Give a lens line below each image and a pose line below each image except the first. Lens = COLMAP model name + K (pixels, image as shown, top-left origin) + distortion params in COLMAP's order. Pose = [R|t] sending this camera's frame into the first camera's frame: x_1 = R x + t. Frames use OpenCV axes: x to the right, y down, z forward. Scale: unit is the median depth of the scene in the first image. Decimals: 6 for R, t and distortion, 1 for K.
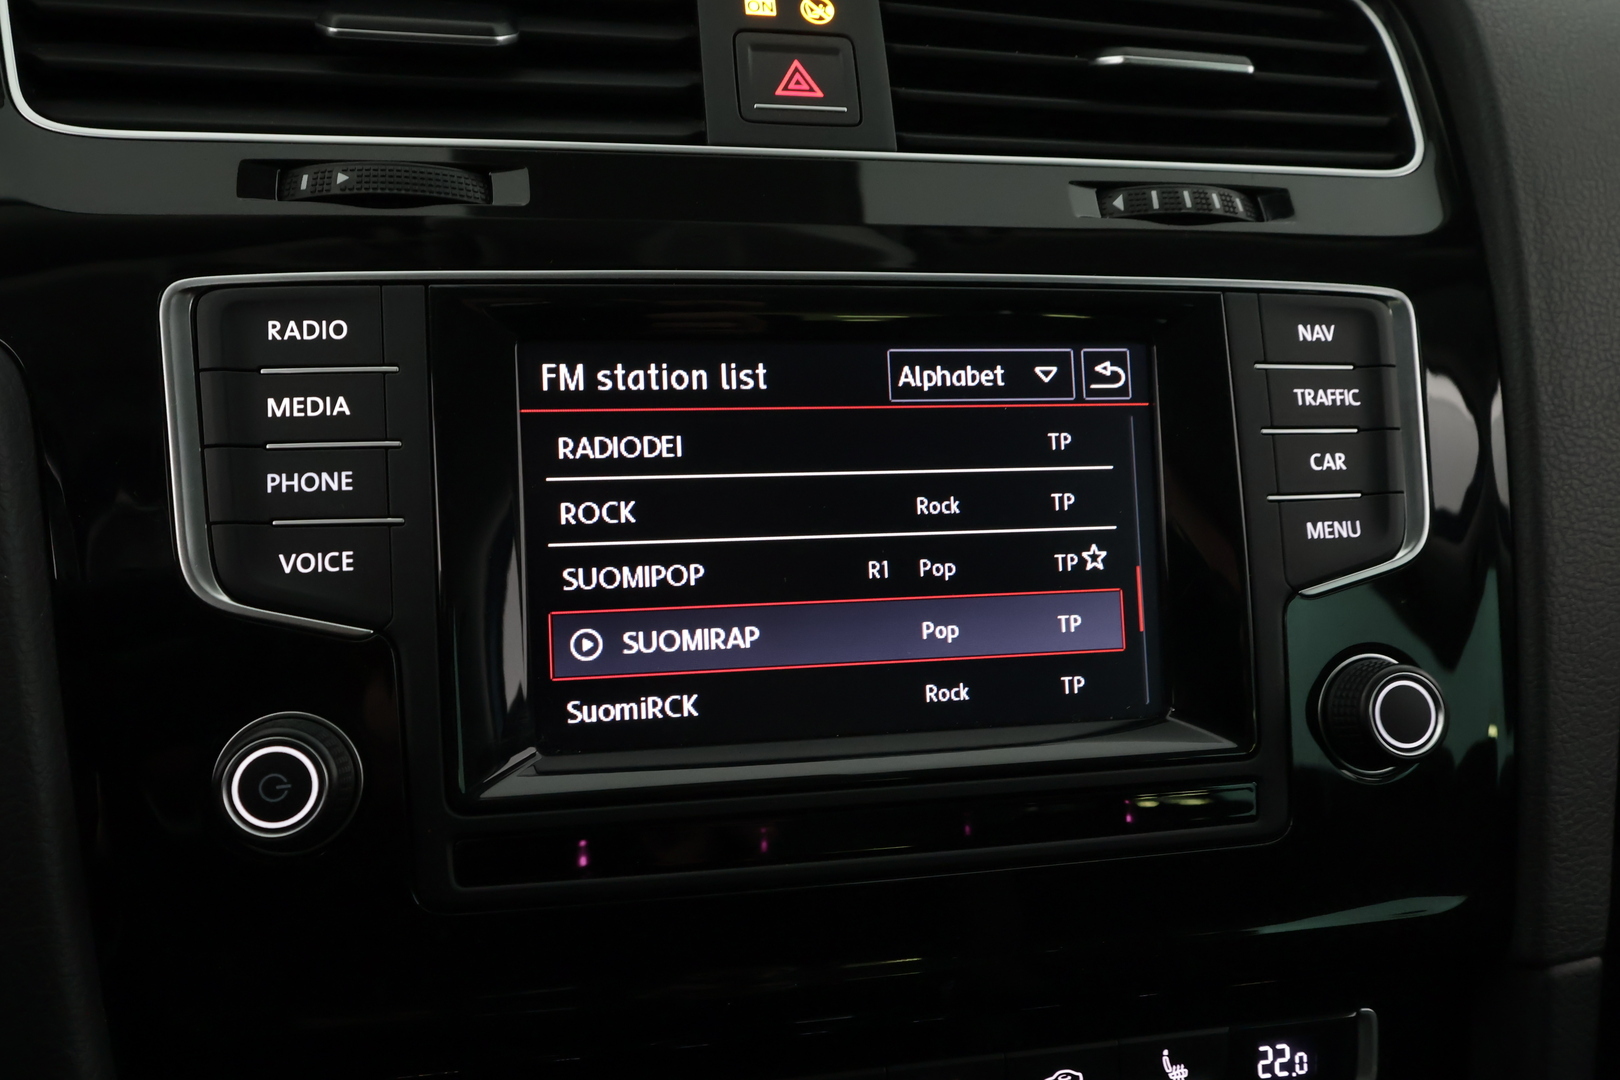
lens RADIAL K [[1296.2, 0, 810.0], [0, 1296.2, 540.0], [0, 0, 1]] dist [0.002012, 0.003098]
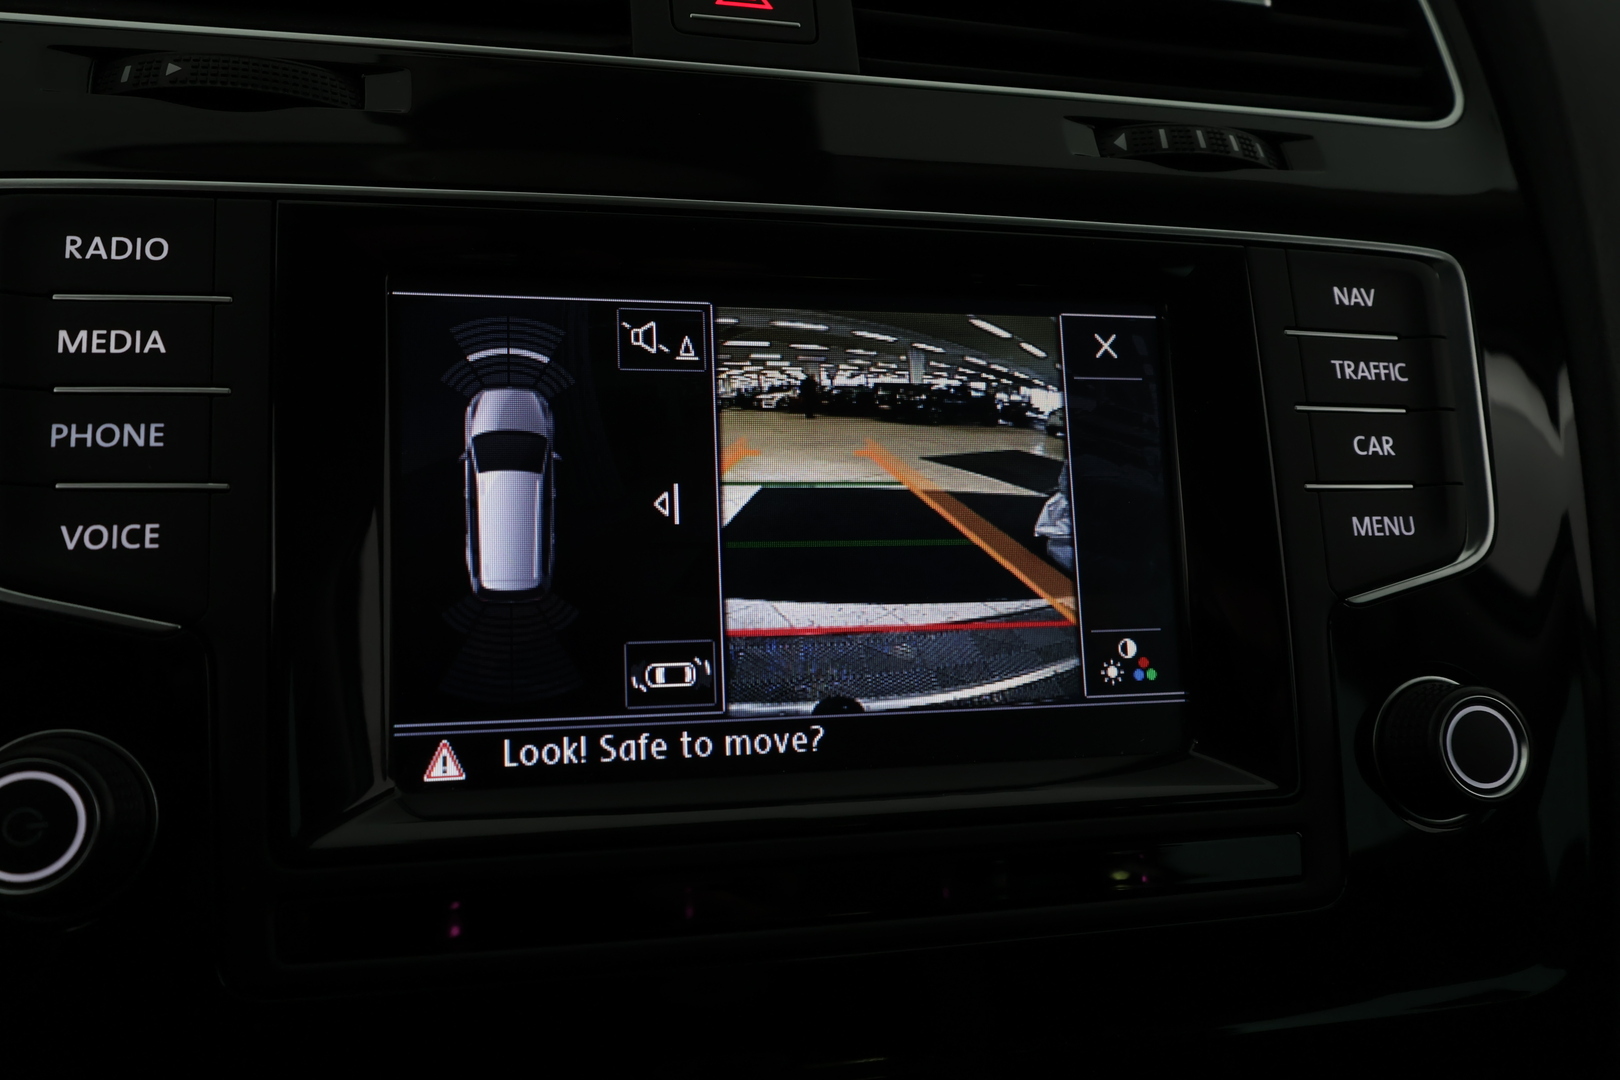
lens RADIAL K [[1296.2, 0, 810.0], [0, 1296.2, 540.0], [0, 0, 1]] dist [0.002012, 0.003098]
pose [[0.999426, 0.007511, 0.033020, 0.009576], [-0.005145, 0.997452, -0.071154, 0.063135], [-0.033471, 0.070943, 0.996919, 0.188415]]
